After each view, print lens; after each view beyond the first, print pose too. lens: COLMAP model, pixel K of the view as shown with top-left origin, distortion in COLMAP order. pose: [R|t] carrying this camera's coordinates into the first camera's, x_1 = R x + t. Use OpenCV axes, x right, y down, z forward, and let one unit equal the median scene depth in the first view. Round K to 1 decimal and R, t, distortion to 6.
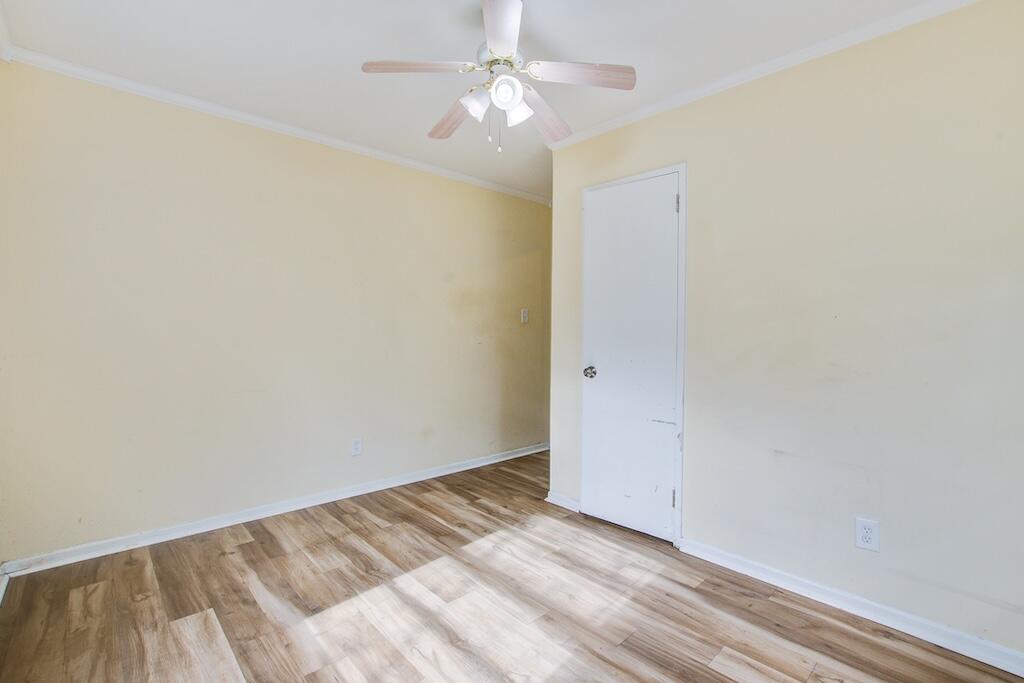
lens RADIAL K [[459.4, 0, 509.6], [0, 459.4, 331.0], [0, 0, 1]] dist [-0.038390, 0.005956]
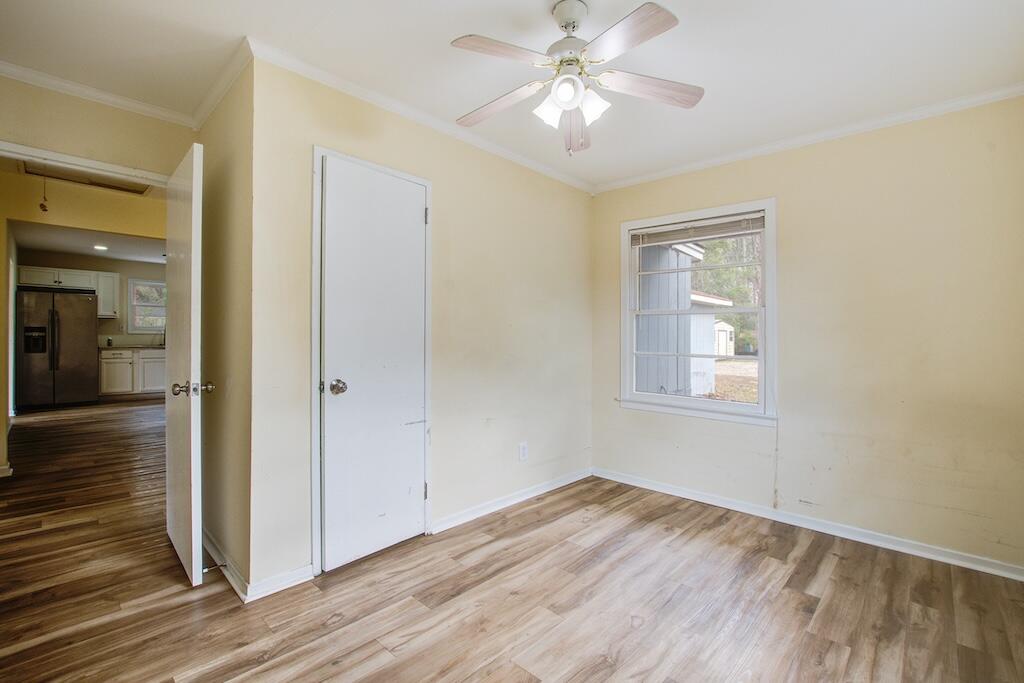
lens RADIAL K [[456.0, 0, 513.2], [0, 456.0, 339.9], [0, 0, 1]] dist [-0.037521, 0.005773]
pose [[-0.062204, -0.018128, 0.997899, -0.738483], [-0.004481, 0.999830, 0.017883, -0.006288], [-0.998053, -0.003360, -0.062275, 0.900403]]
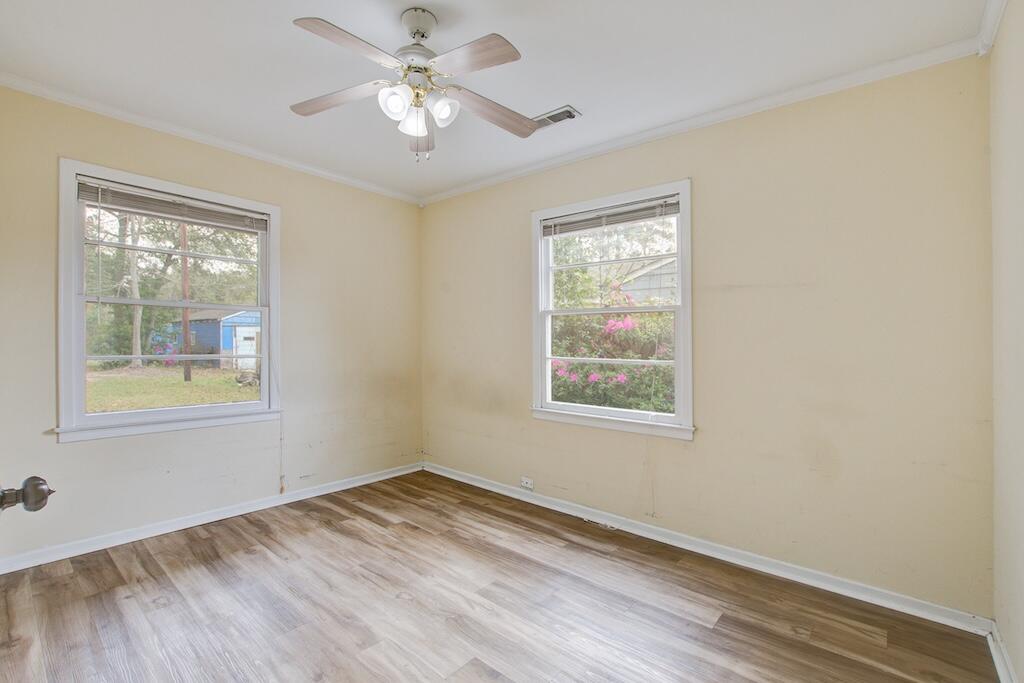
lens RADIAL K [[459.4, 0, 509.6], [0, 459.4, 331.0], [0, 0, 1]] dist [-0.038390, 0.005956]
pose [[-0.993195, -0.024660, -0.113825, -0.075677], [-0.023088, 0.999619, -0.015114, -0.004864], [0.114155, -0.012383, -0.993386, 1.525776]]
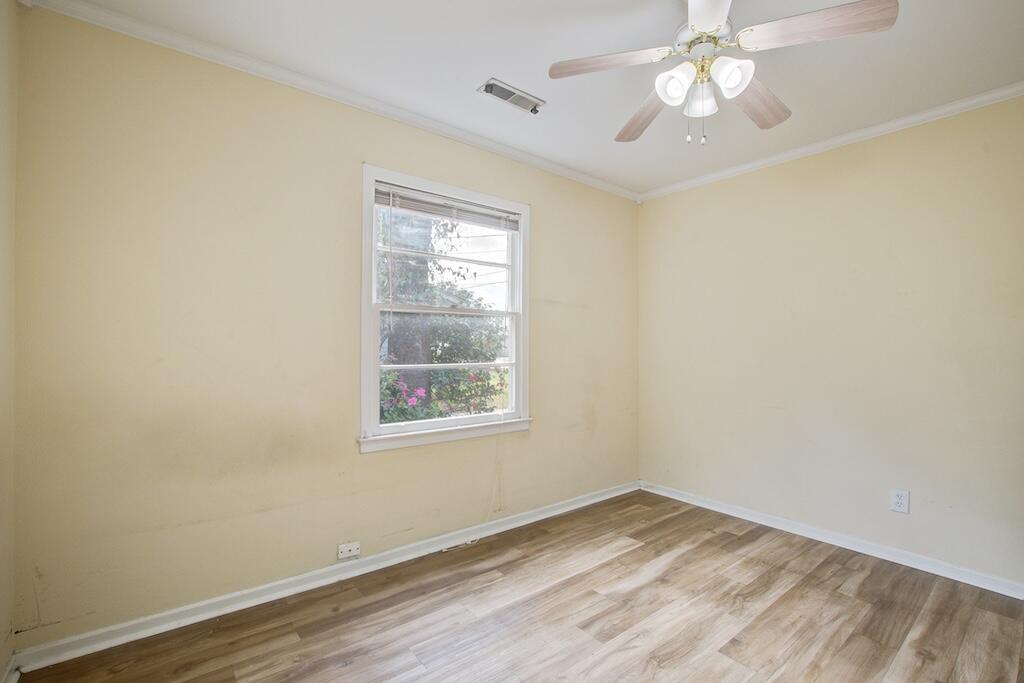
lens RADIAL K [[459.4, 0, 509.6], [0, 459.4, 331.0], [0, 0, 1]] dist [-0.038390, 0.005956]
pose [[-0.076689, -0.039700, -0.996264, 0.655427], [-0.013726, 0.999154, -0.038758, 0.005671], [0.996961, 0.010702, -0.077169, 0.533109]]
